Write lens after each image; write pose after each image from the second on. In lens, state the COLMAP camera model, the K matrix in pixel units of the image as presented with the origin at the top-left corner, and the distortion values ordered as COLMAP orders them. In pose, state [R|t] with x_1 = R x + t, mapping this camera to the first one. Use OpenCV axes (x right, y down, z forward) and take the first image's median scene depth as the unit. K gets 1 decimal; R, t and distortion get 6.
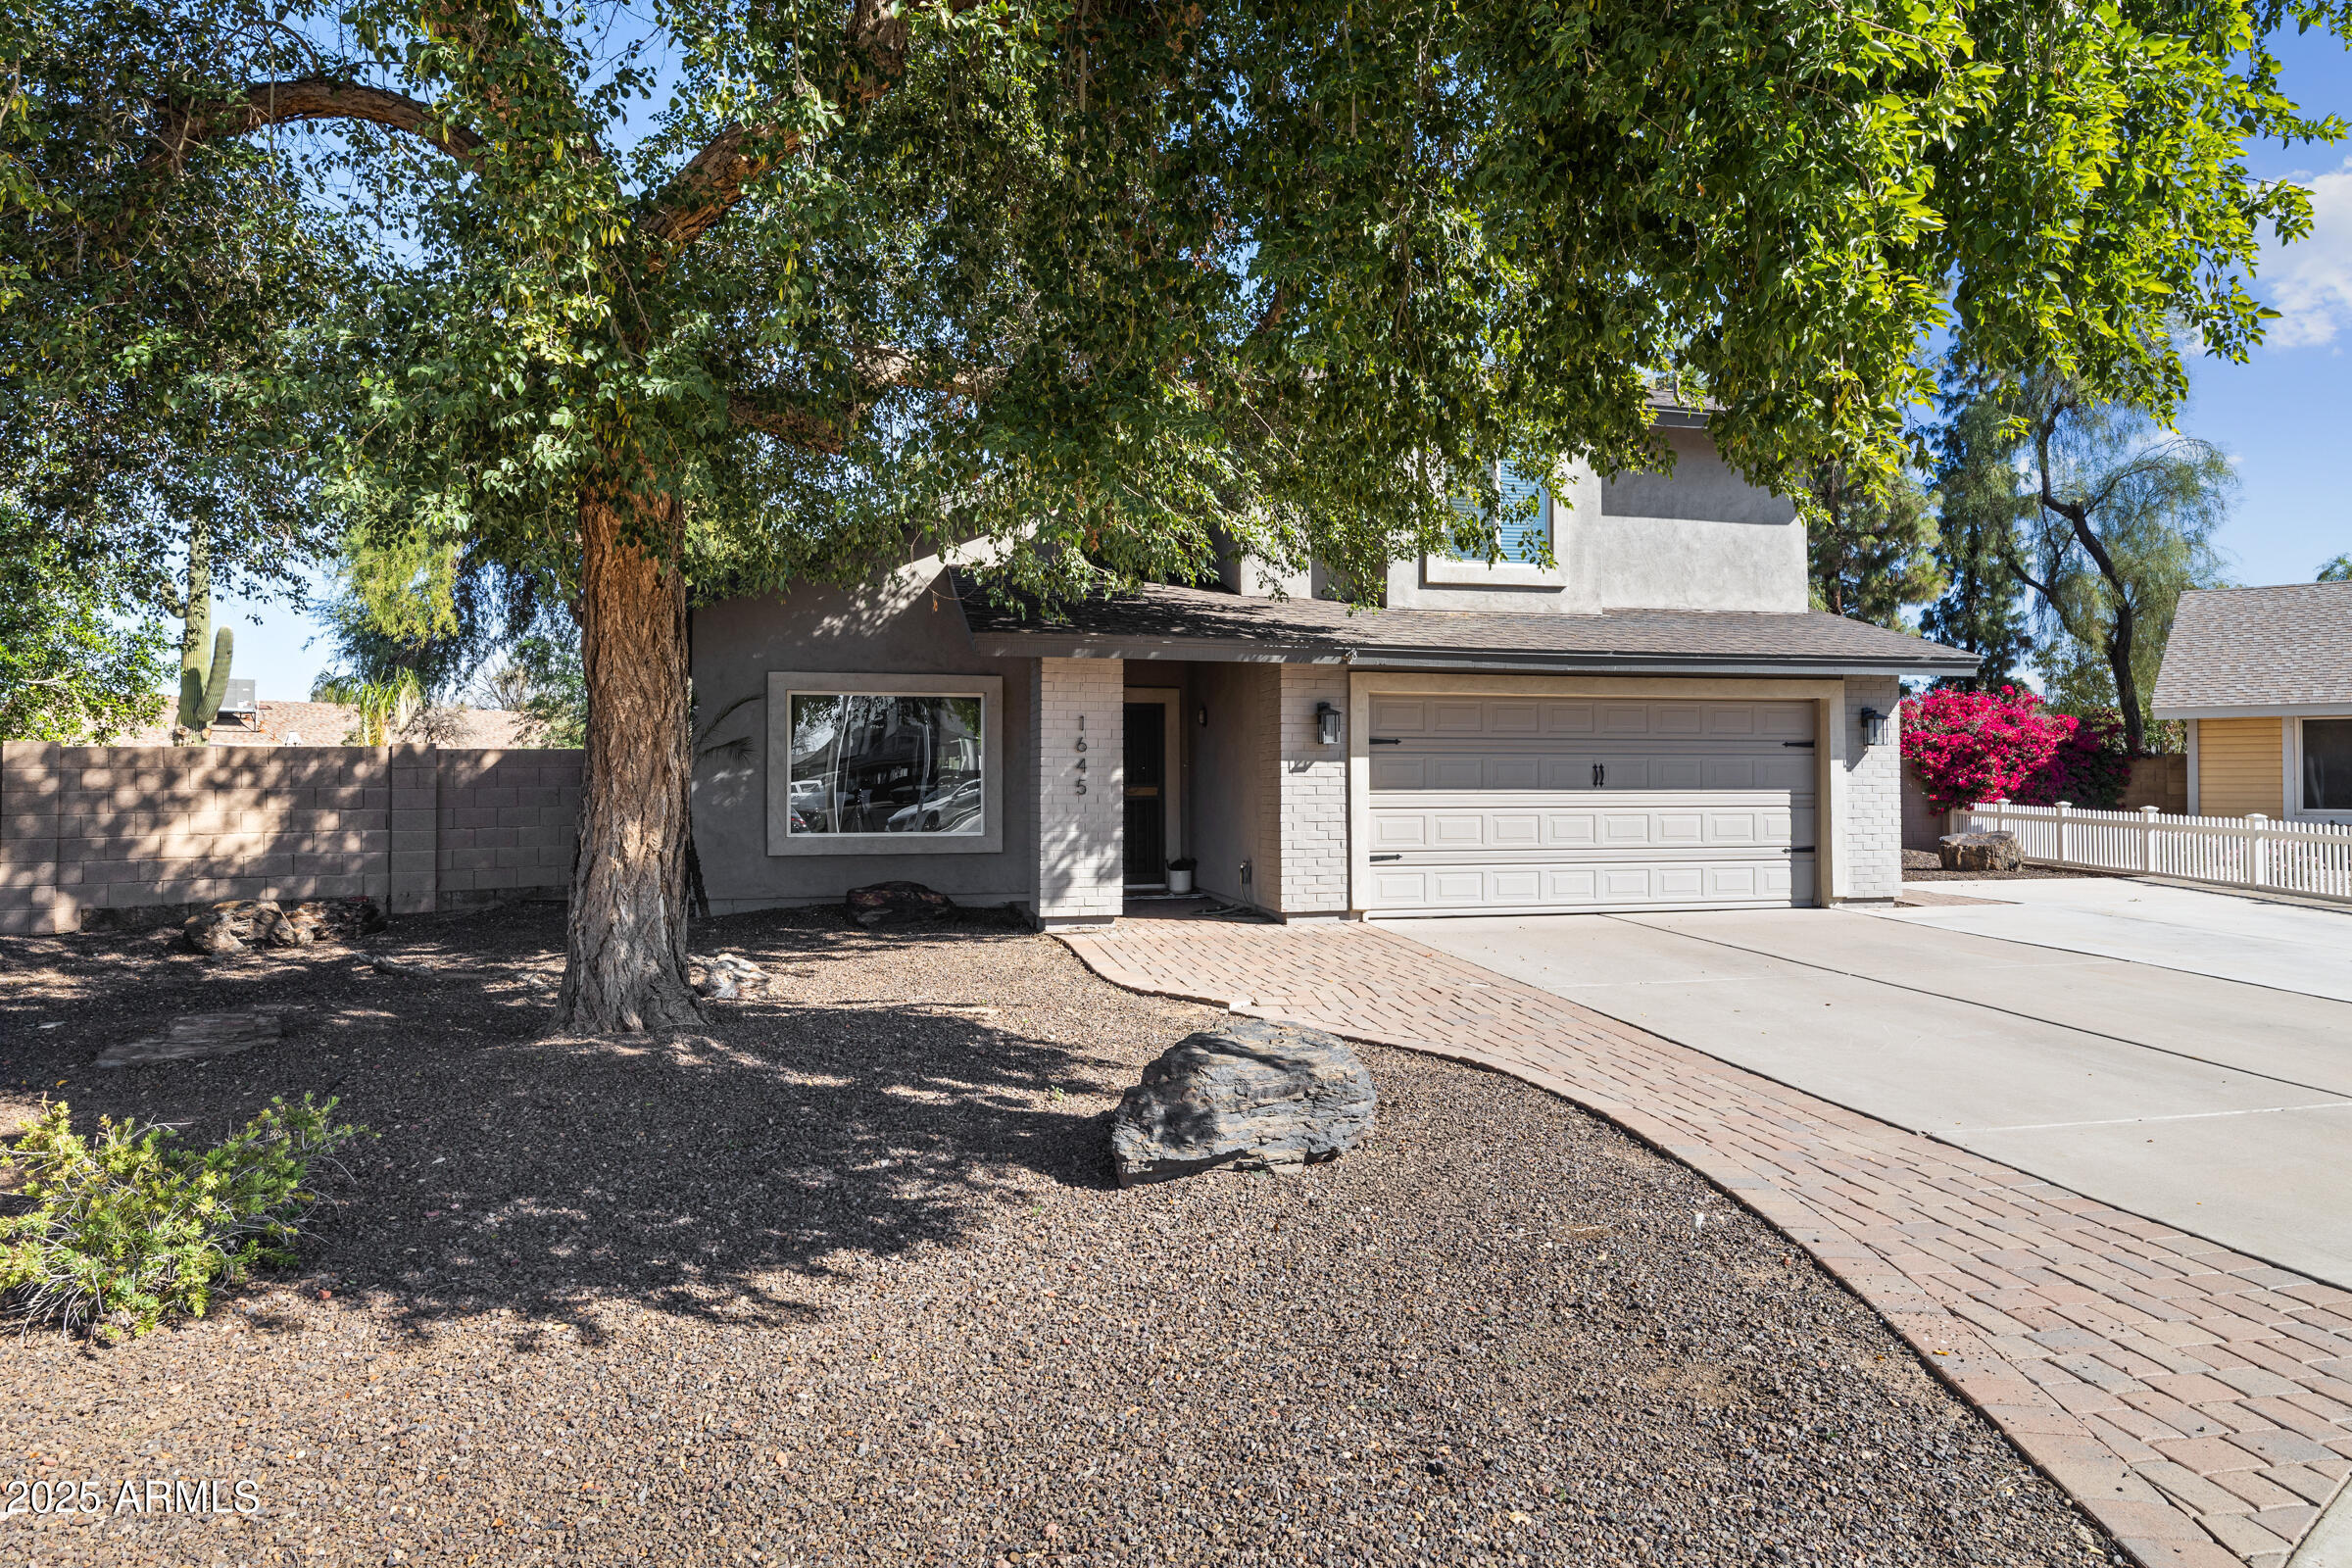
lens RADIAL K [[1408.3, 0, 1200.6], [0, 1408.3, 771.4], [0, 0, 1]] dist [0.000584, 0.000277]
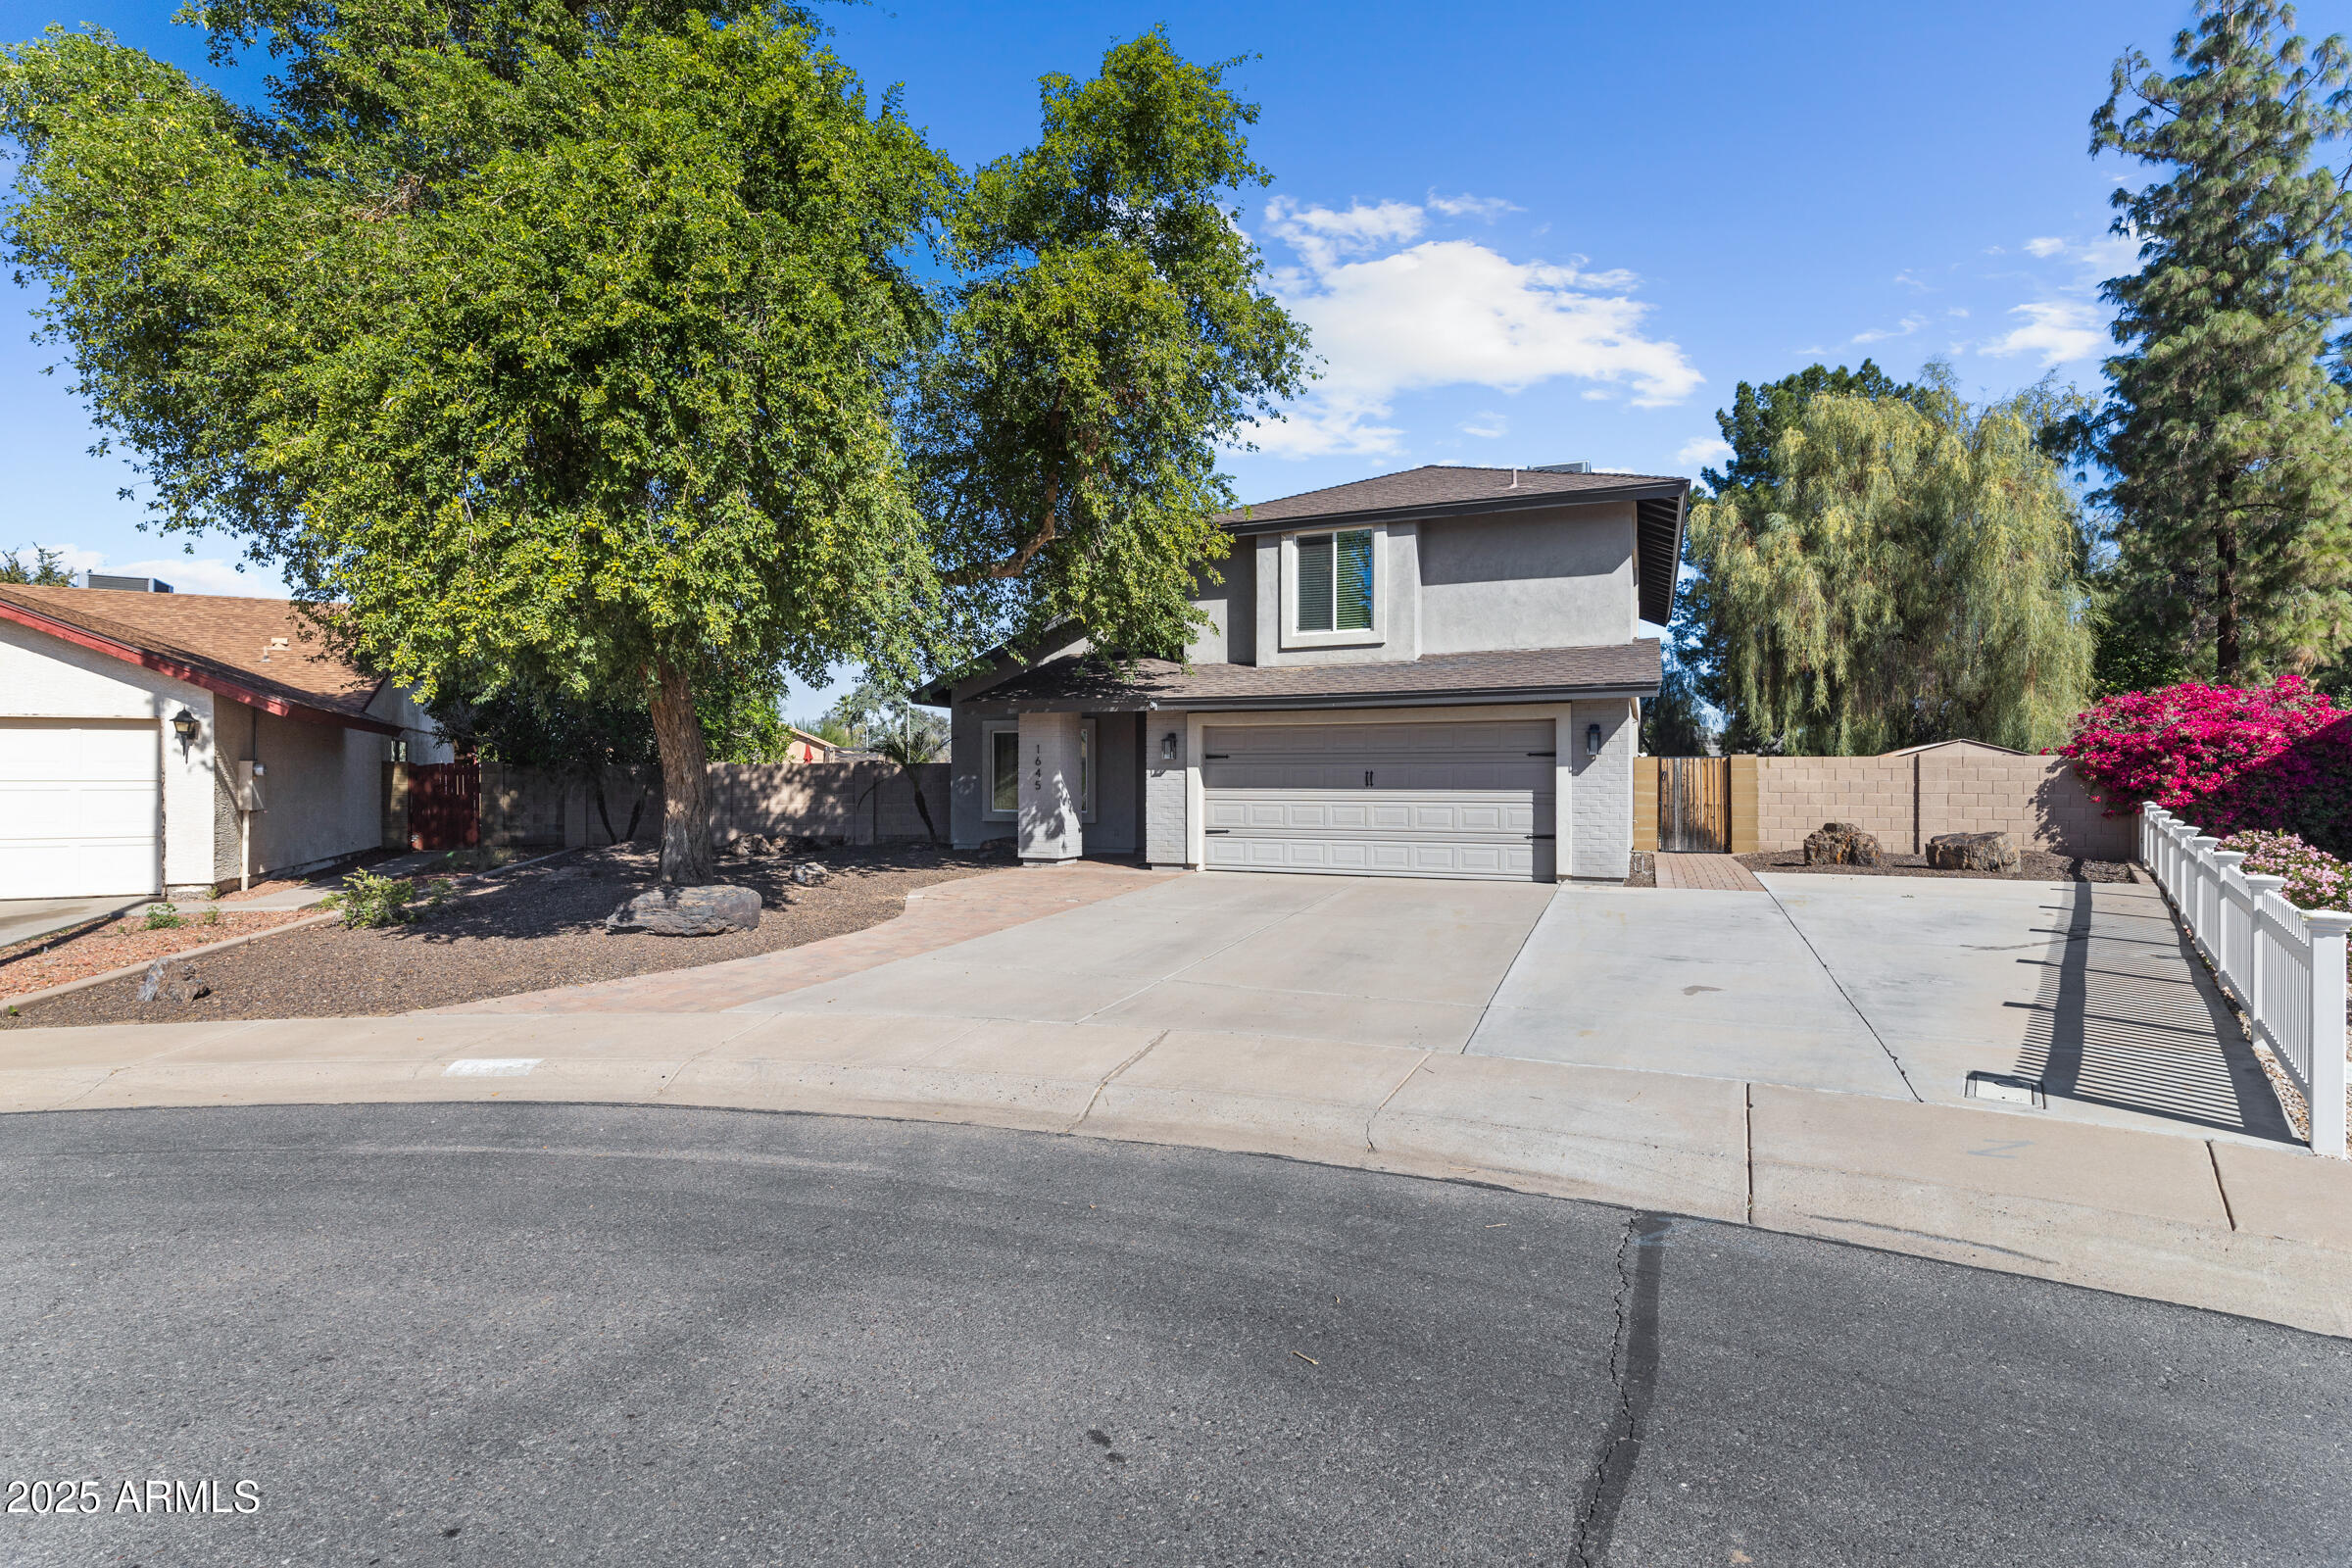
lens RADIAL K [[1160.3, 0, 1176.0], [0, 1160.3, 784.0], [0, 0, 1]] dist [0.012145, 0.000420]
pose [[0.788512, 0.005341, -0.614996, 0.886695], [0.003986, 0.999897, 0.013795, -0.009024], [0.615006, -0.013329, 0.788410, -0.038219]]
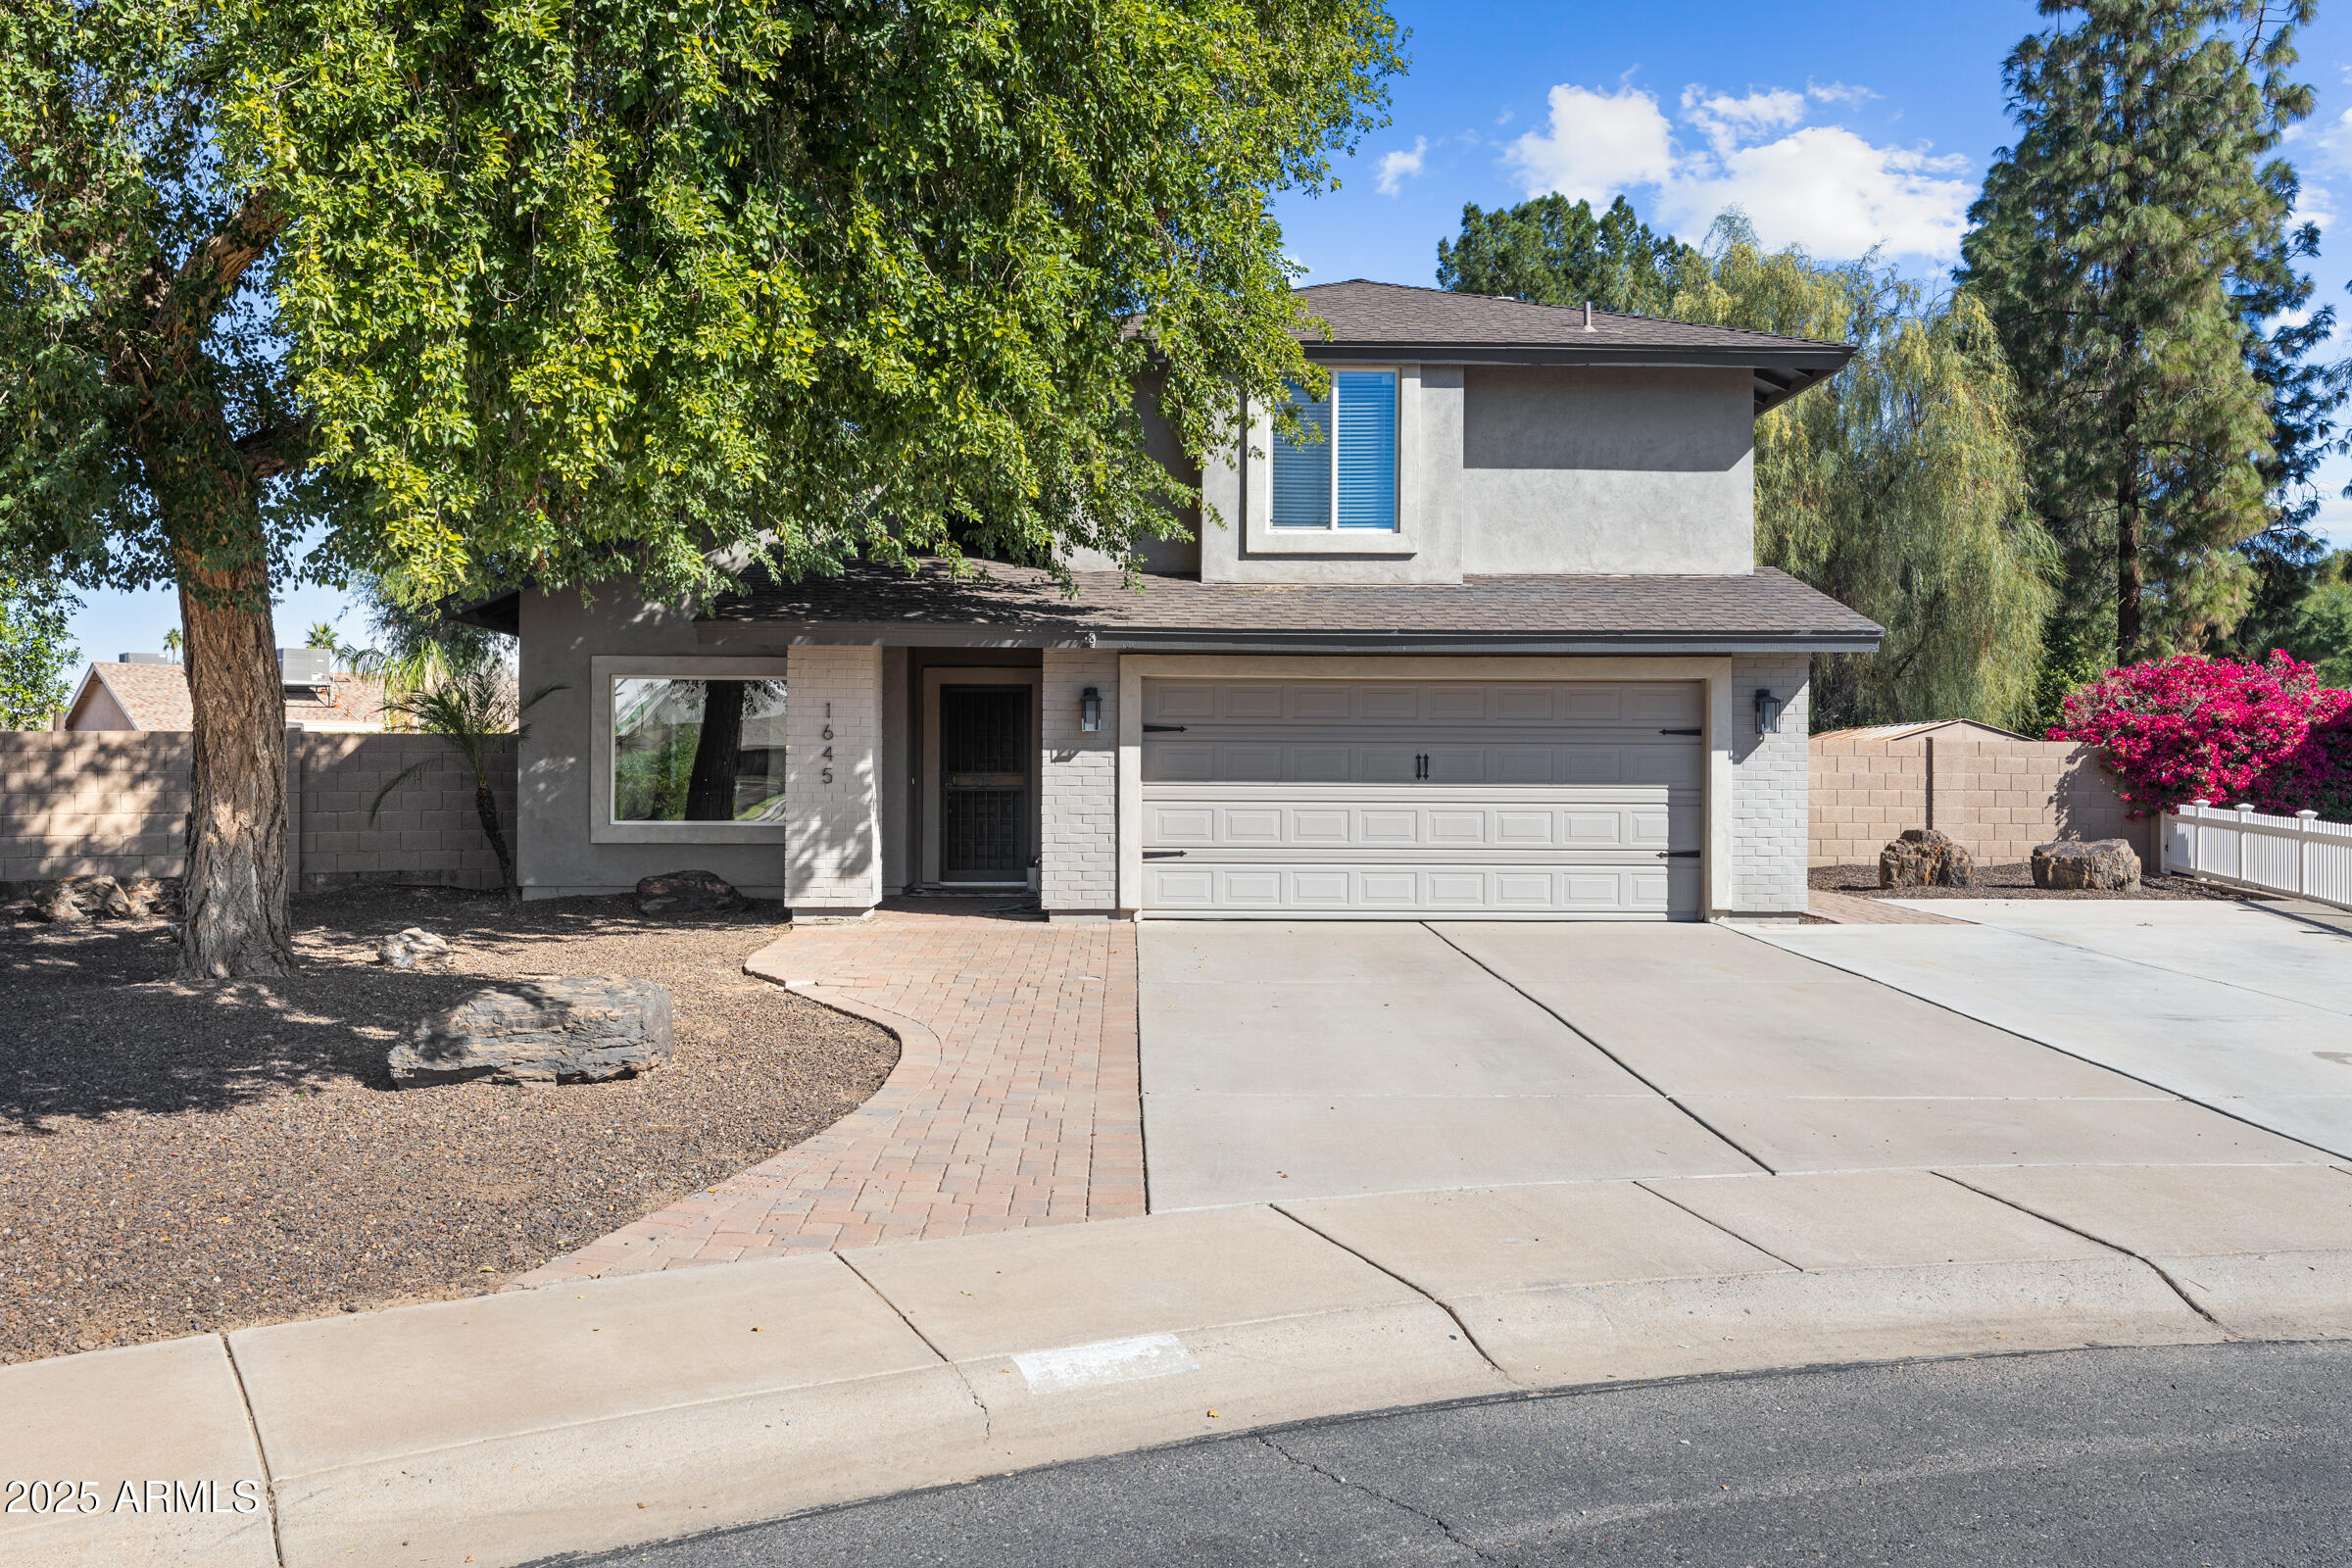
lens RADIAL K [[1877.2, 0, 1176.0], [0, 1877.2, 784.0], [0, 0, 1]] dist [0.010950, -0.000956]
pose [[0.975519, 0.008244, -0.219760, 0.411331], [-0.004615, 0.999844, 0.017022, -0.006119], [0.219866, -0.015591, 0.975406, -0.206957]]
